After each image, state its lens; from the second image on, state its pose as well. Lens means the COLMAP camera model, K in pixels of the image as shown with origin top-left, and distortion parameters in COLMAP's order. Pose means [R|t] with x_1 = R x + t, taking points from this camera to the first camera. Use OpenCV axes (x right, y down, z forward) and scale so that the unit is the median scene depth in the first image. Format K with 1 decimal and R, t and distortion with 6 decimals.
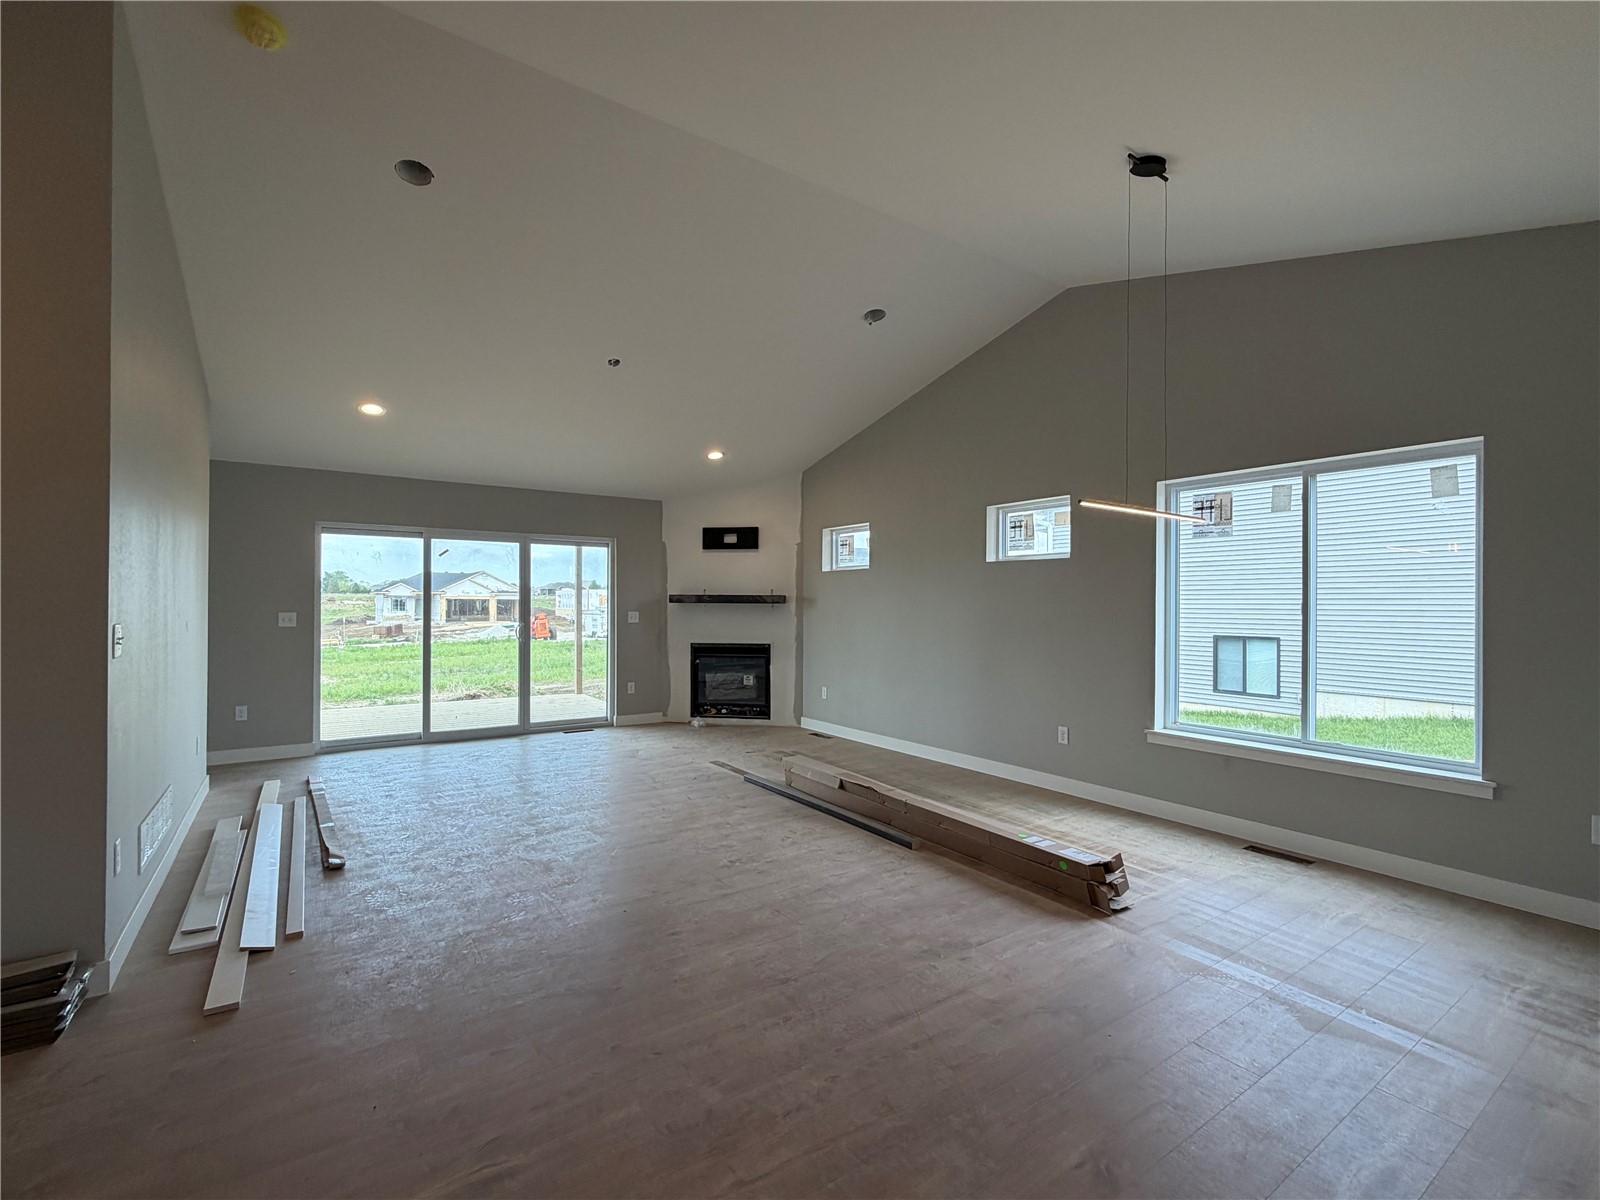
lens RADIAL K [[715.4, 0, 798.2], [0, 715.4, 602.2], [0, 0, 1]] dist [0.001682, 0.000192]
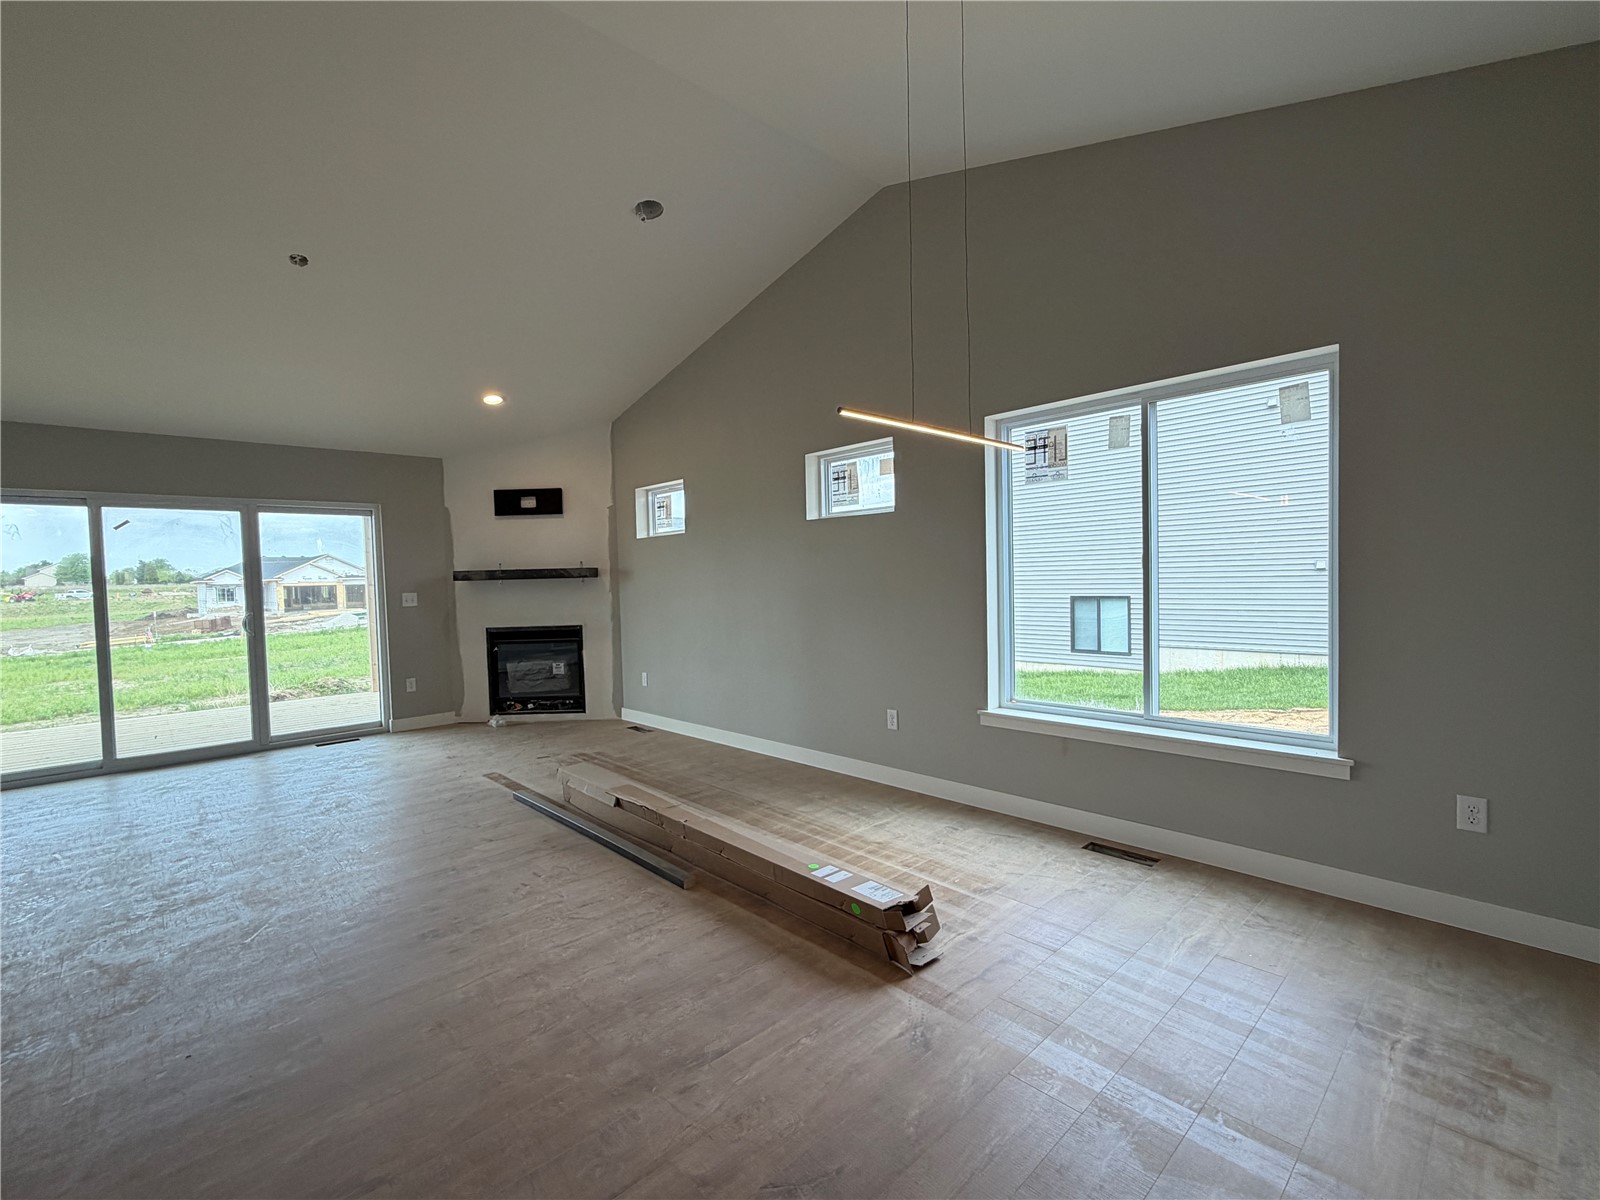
lens RADIAL K [[715.4, 0, 798.2], [0, 715.4, 602.2], [0, 0, 1]] dist [0.001682, 0.000192]
pose [[0.987497, -0.037299, 0.153159, 0.091804], [0.031626, 0.998726, 0.039312, 0.005729], [-0.154431, -0.033977, 0.987419, 0.121929]]
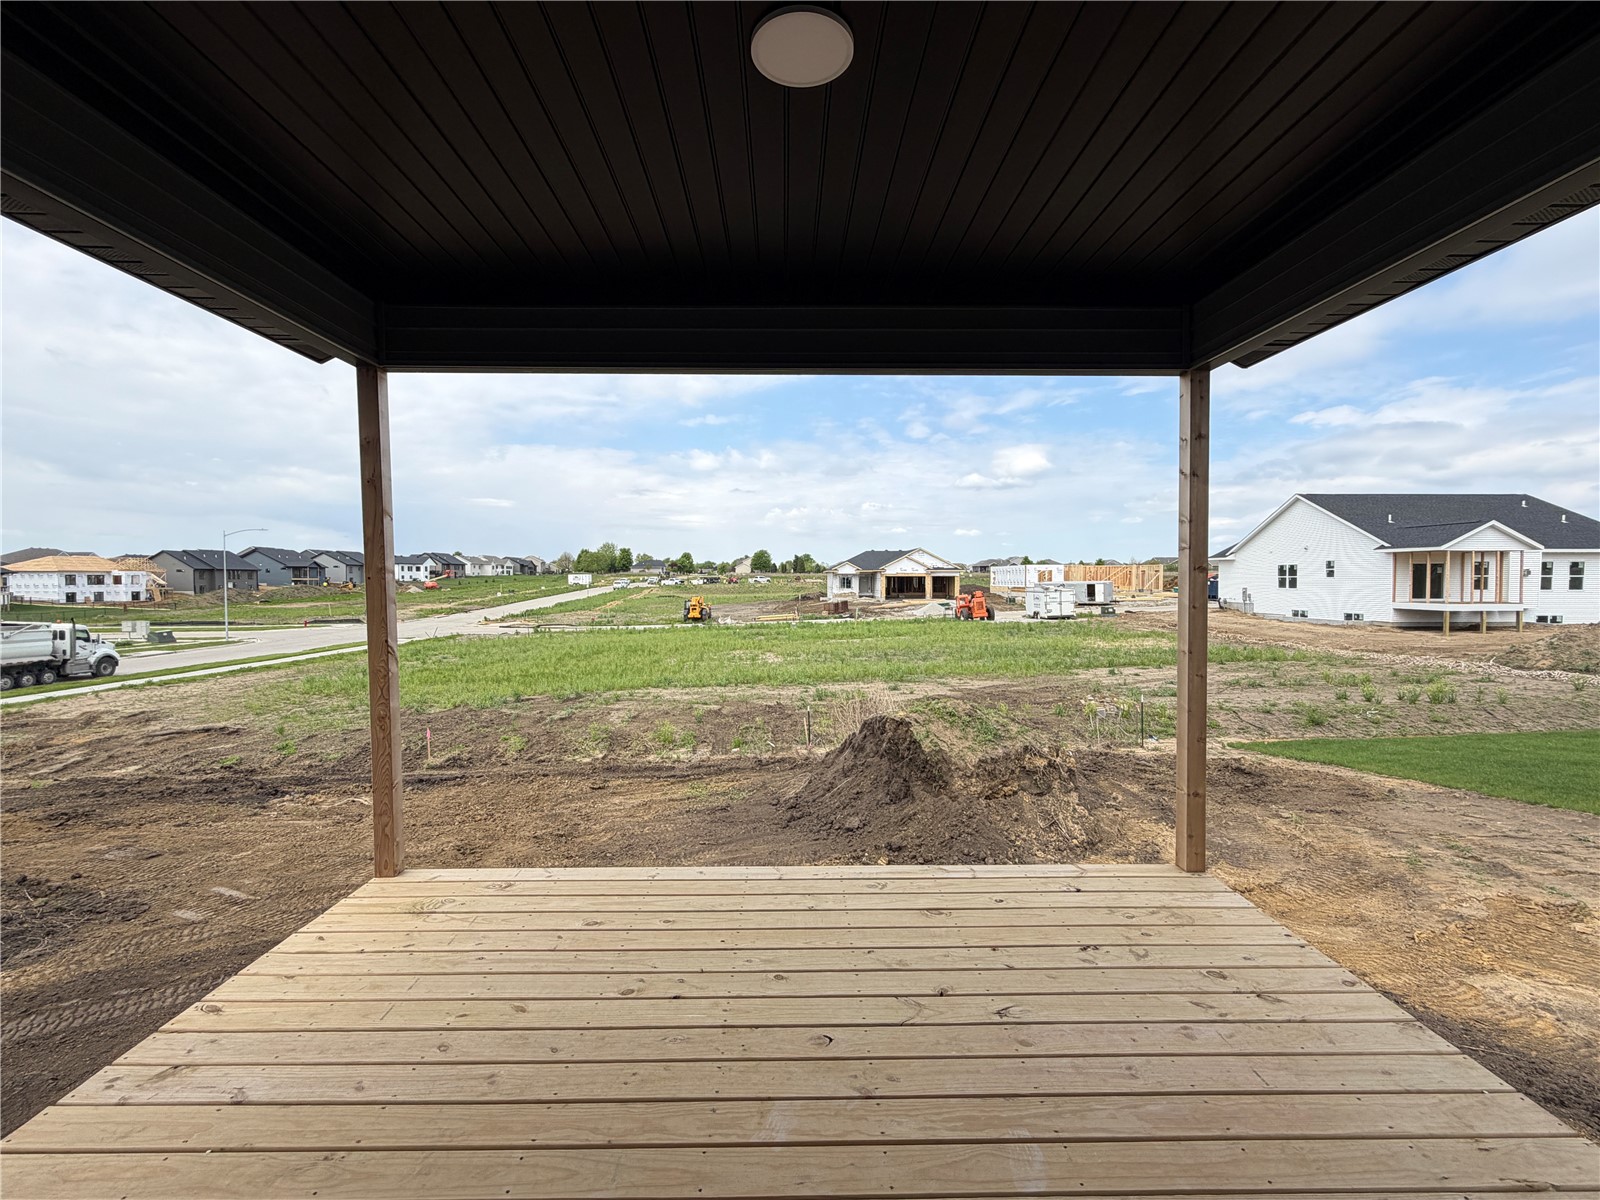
lens RADIAL K [[715.4, 0, 798.2], [0, 715.4, 602.2], [0, 0, 1]] dist [0.001682, 0.000192]
pose [[0.834075, 0.009915, -0.551562, -0.392303], [0.007890, 0.999522, 0.029899, 0.007094], [0.551595, -0.029289, 0.833598, 0.937256]]
